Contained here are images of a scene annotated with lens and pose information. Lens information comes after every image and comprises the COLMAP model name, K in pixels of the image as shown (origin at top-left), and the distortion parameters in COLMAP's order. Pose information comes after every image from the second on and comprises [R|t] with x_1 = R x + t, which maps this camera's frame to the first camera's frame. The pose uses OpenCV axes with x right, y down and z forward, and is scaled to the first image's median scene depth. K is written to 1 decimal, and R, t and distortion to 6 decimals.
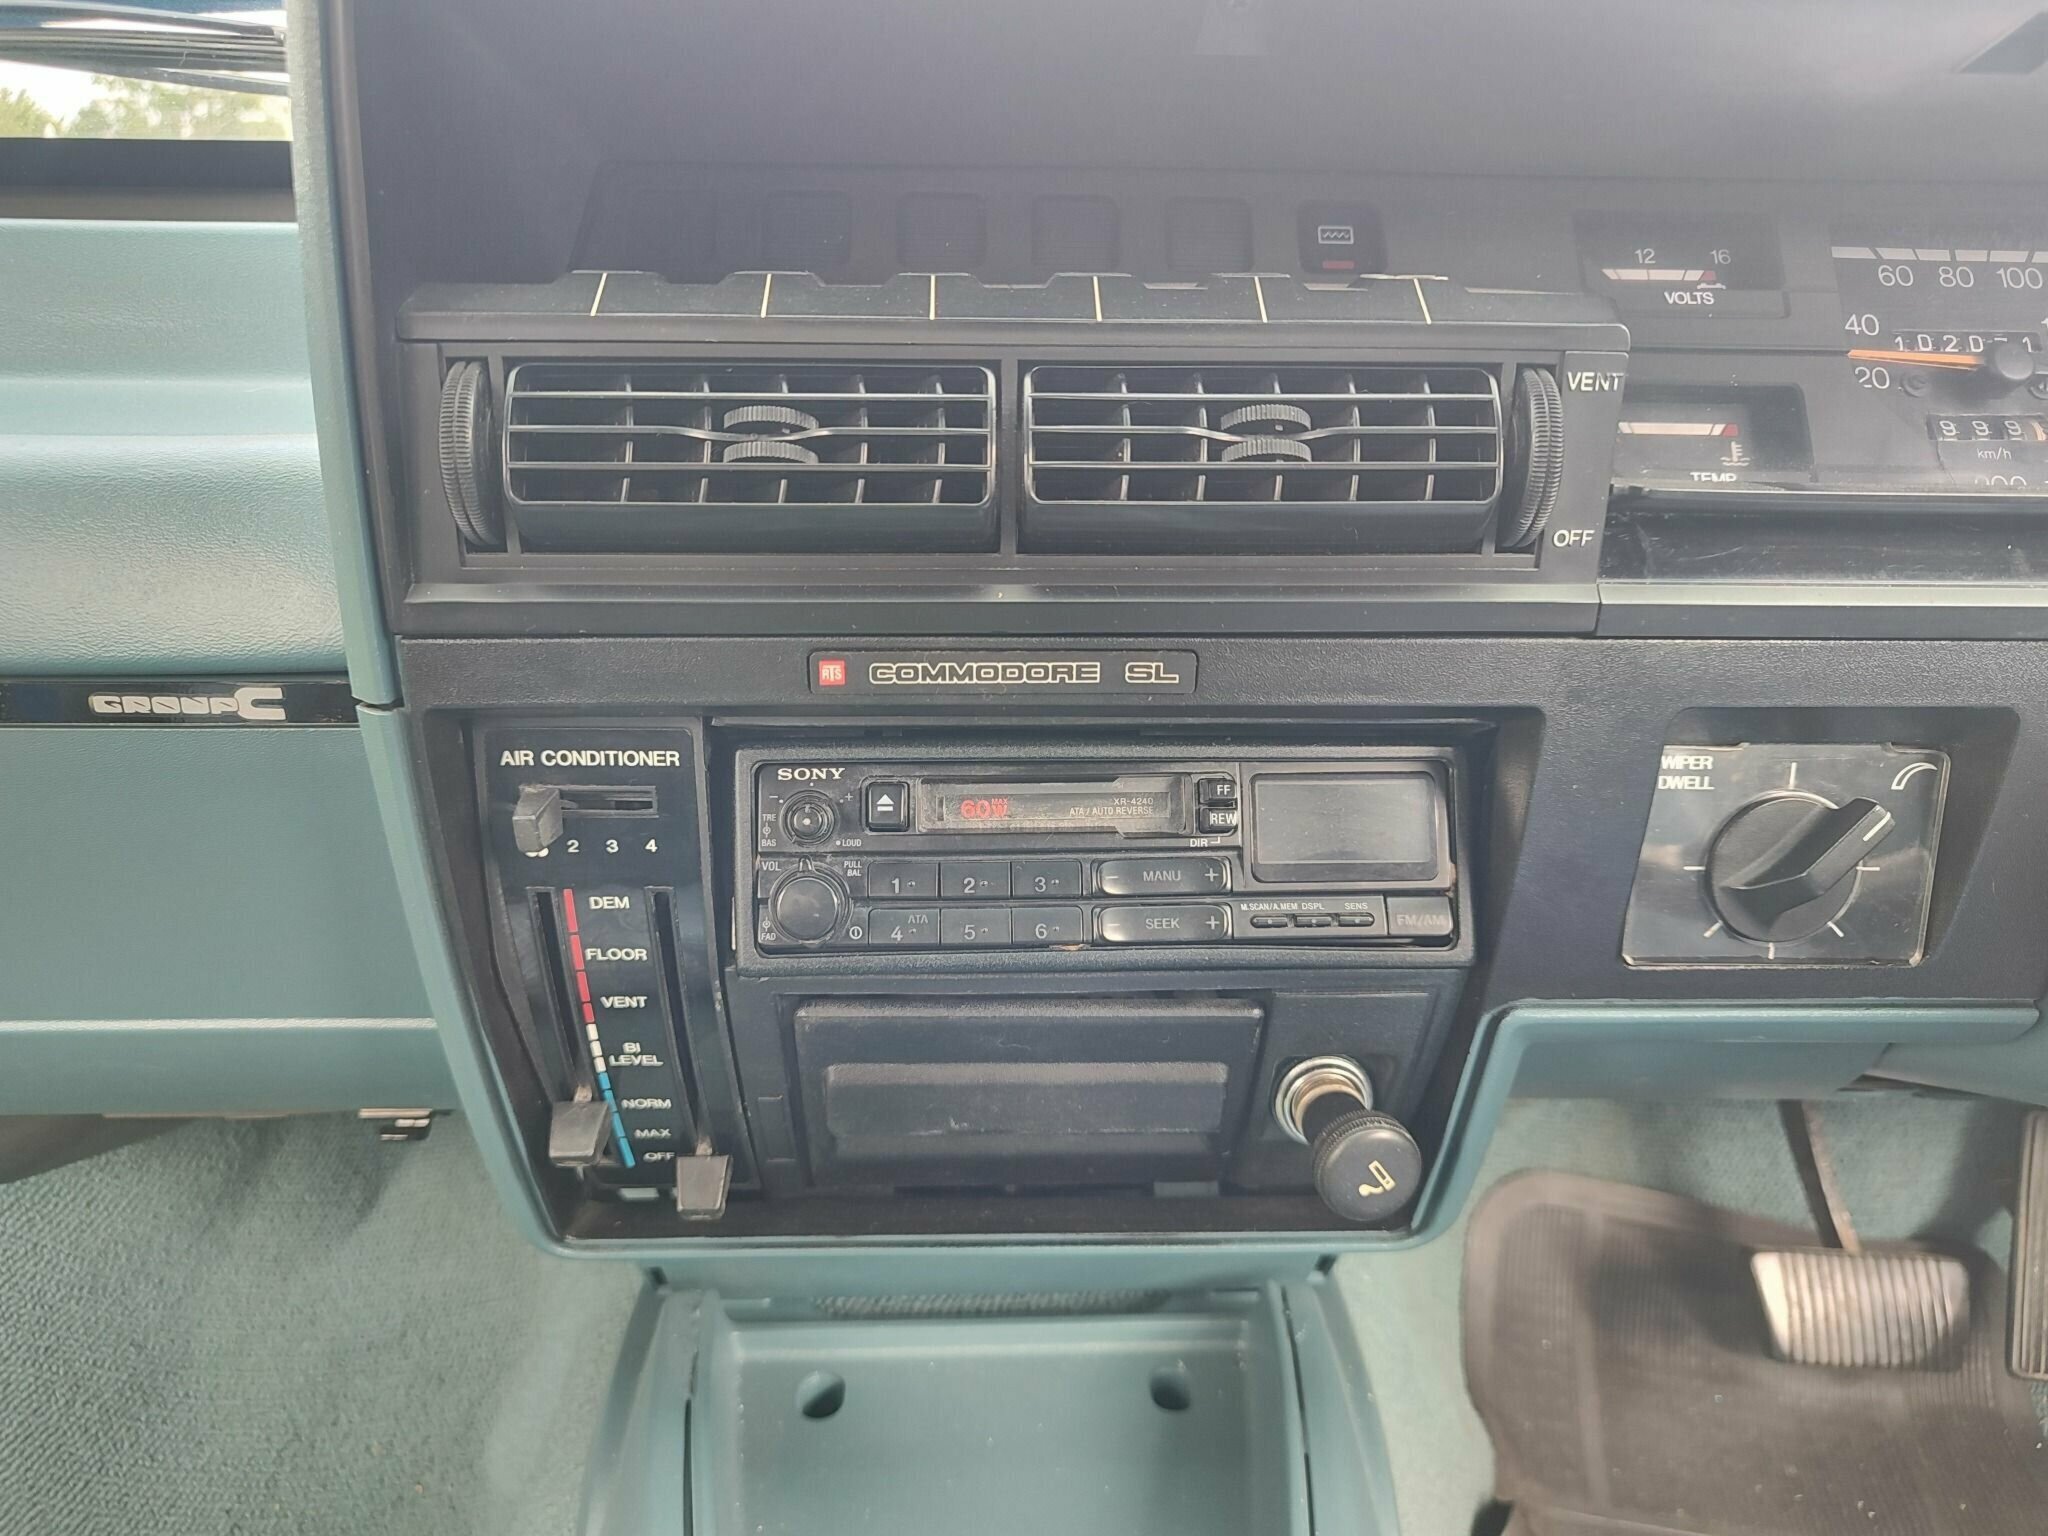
lens RADIAL K [[1394.7, 0, 1029.4], [0, 1394.7, 732.0], [0, 0, 1]] dist [-0.002521, 0.000762]
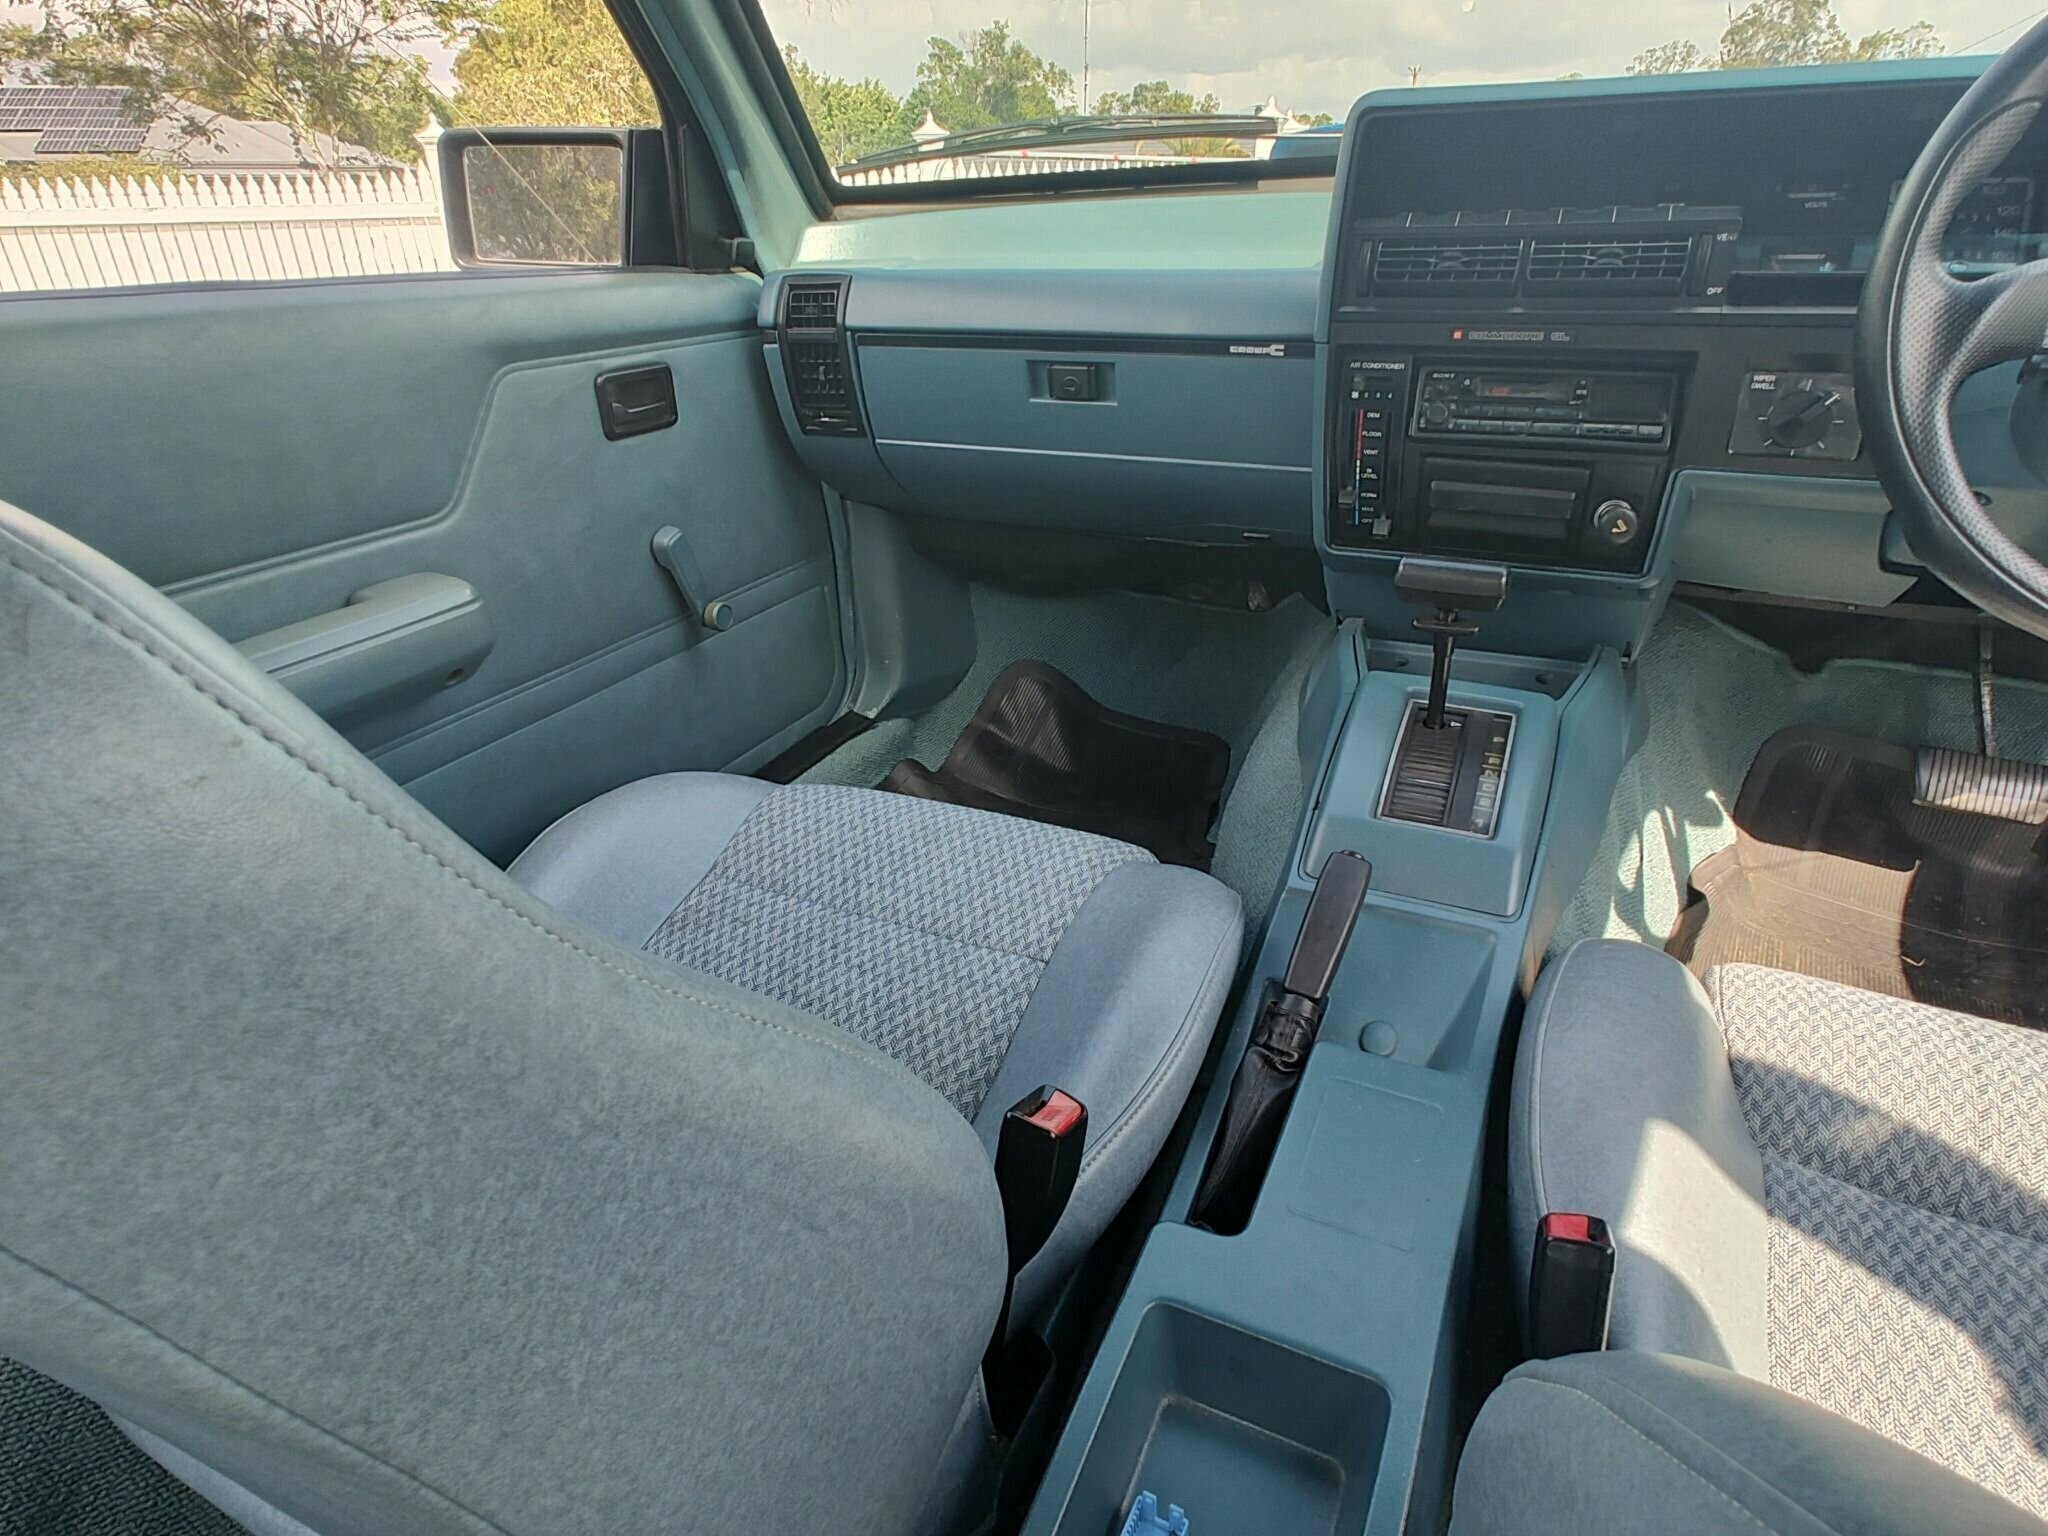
lens RADIAL K [[1150.8, 0, 1023.9], [0, 1150.8, 764.2], [0, 0, 1]] dist [-0.000339, 0.003868]
pose [[0.889112, 0.168734, -0.425452, 0.285918], [-0.109414, 0.980970, 0.160397, 0.643827], [0.444420, -0.096060, 0.890653, -2.049261]]
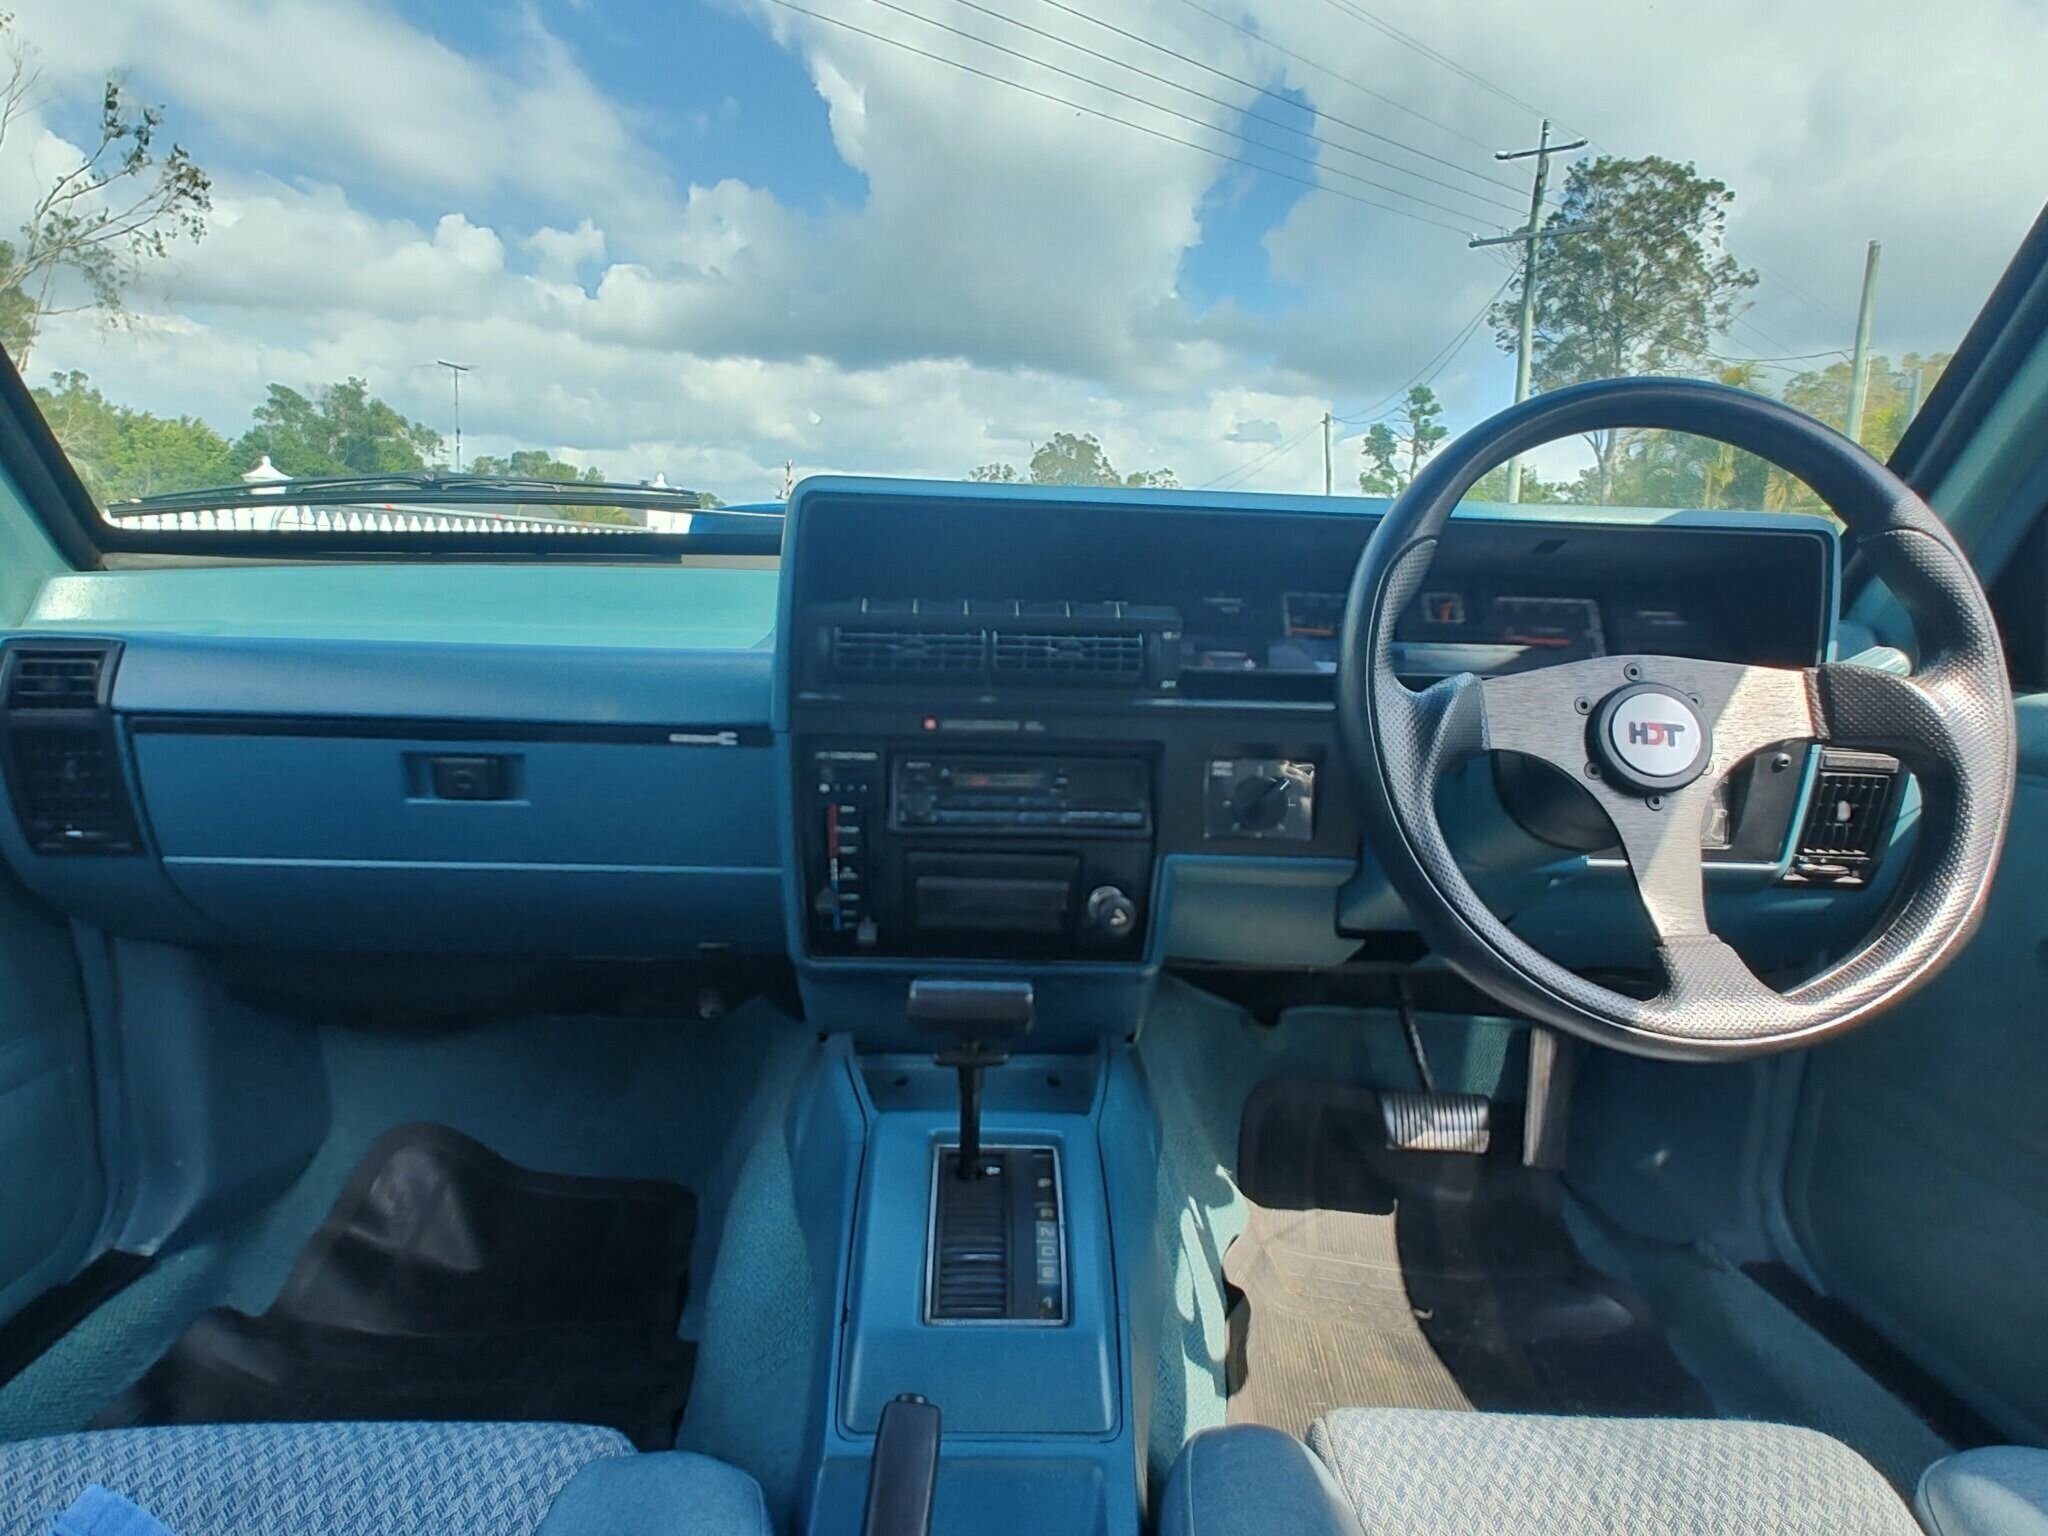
lens RADIAL K [[1211.1, 0, 1019.8], [0, 1211.1, 765.5], [0, 0, 1]] dist [0.000088, 0.003481]
pose [[0.999877, 0.015479, 0.002698, 0.050184], [-0.014843, 0.986838, -0.161029, 0.474126], [-0.005155, 0.160970, 0.986946, -1.625830]]
